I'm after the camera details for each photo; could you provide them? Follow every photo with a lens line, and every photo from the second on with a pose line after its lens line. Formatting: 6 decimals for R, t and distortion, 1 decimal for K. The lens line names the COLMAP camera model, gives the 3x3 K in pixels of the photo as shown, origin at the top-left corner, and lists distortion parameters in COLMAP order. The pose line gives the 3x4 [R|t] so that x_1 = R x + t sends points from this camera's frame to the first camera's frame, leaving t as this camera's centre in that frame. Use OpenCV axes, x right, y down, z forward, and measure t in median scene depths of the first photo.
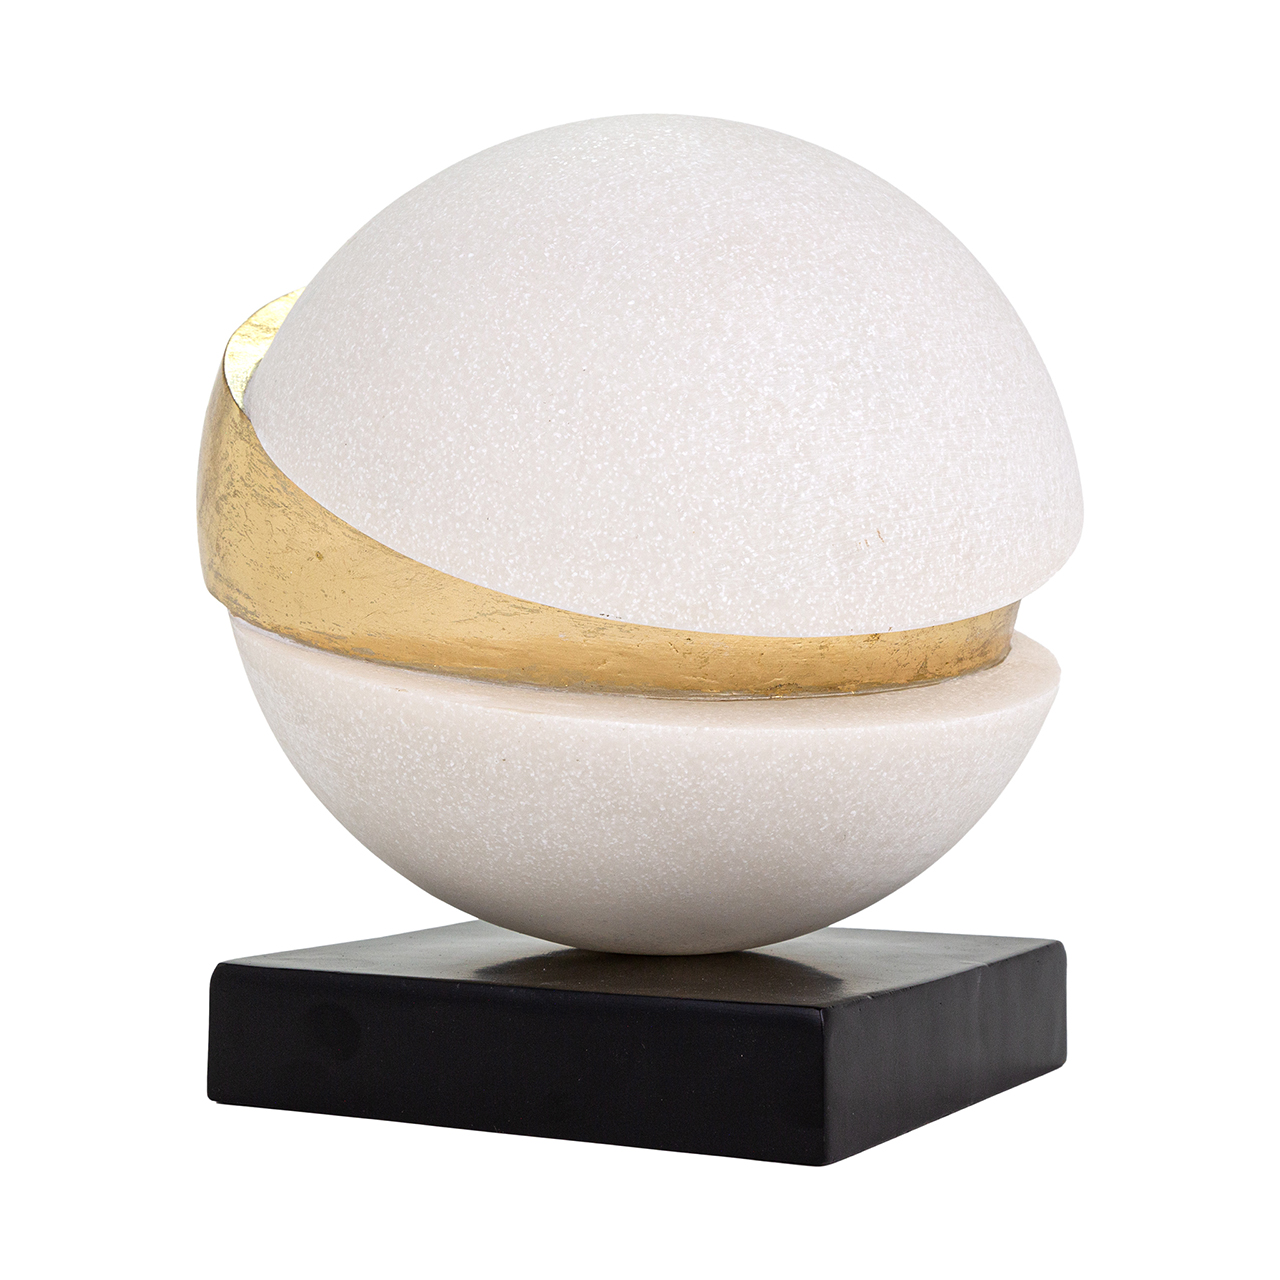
lens RADIAL K [[2773.5, 0, 640.0], [0, 2773.5, 640.0], [0, 0, 1]] dist [-0.313484, 0.018630]
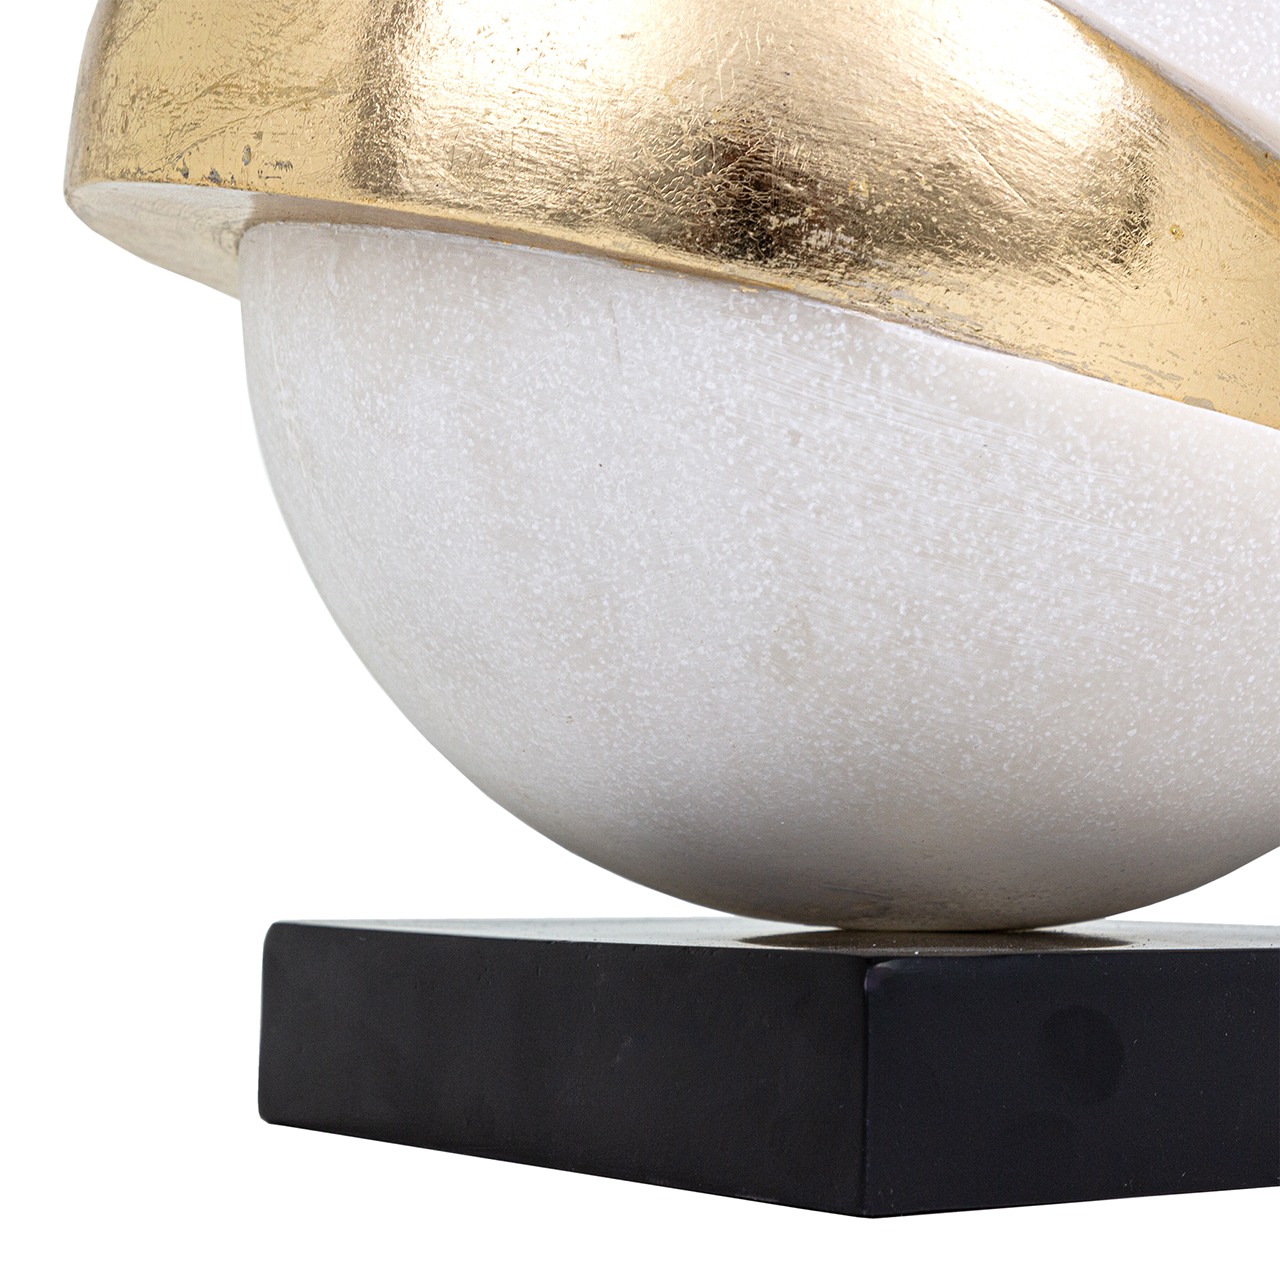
lens RADIAL K [[3328.0, 0, 640.0], [0, 3328.0, 640.0], [0, 0, 1]] dist [-0.057538, 0.452463]
pose [[0.398727, 0.043235, 0.916050, -0.851928], [-0.007927, 0.999013, -0.043700, 0.092532], [-0.917036, 0.010163, 0.398676, 0.881535]]
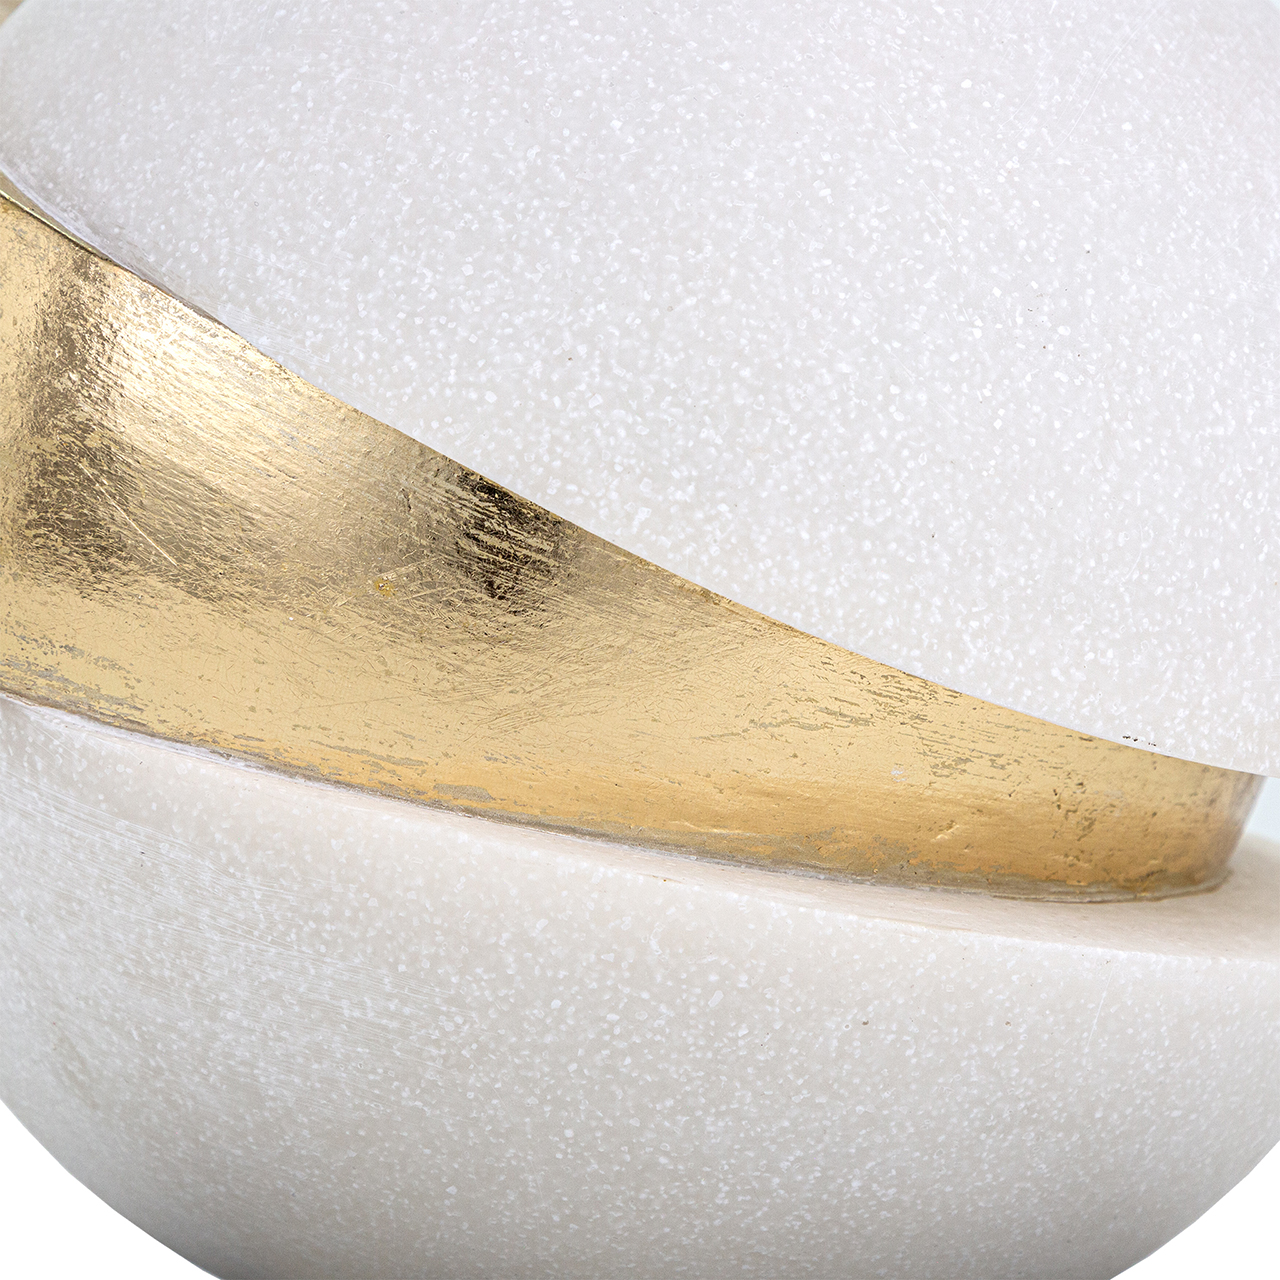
lens RADIAL K [[4535.4, 0, 640.0], [0, 4535.4, 640.0], [0, 0, 1]] dist [-0.061391, -0.549833]
pose [[0.829612, 0.038902, 0.556983, -0.544209], [-0.027932, 0.999212, -0.028186, -0.001079], [-0.557641, 0.007826, 0.830045, 0.357667]]
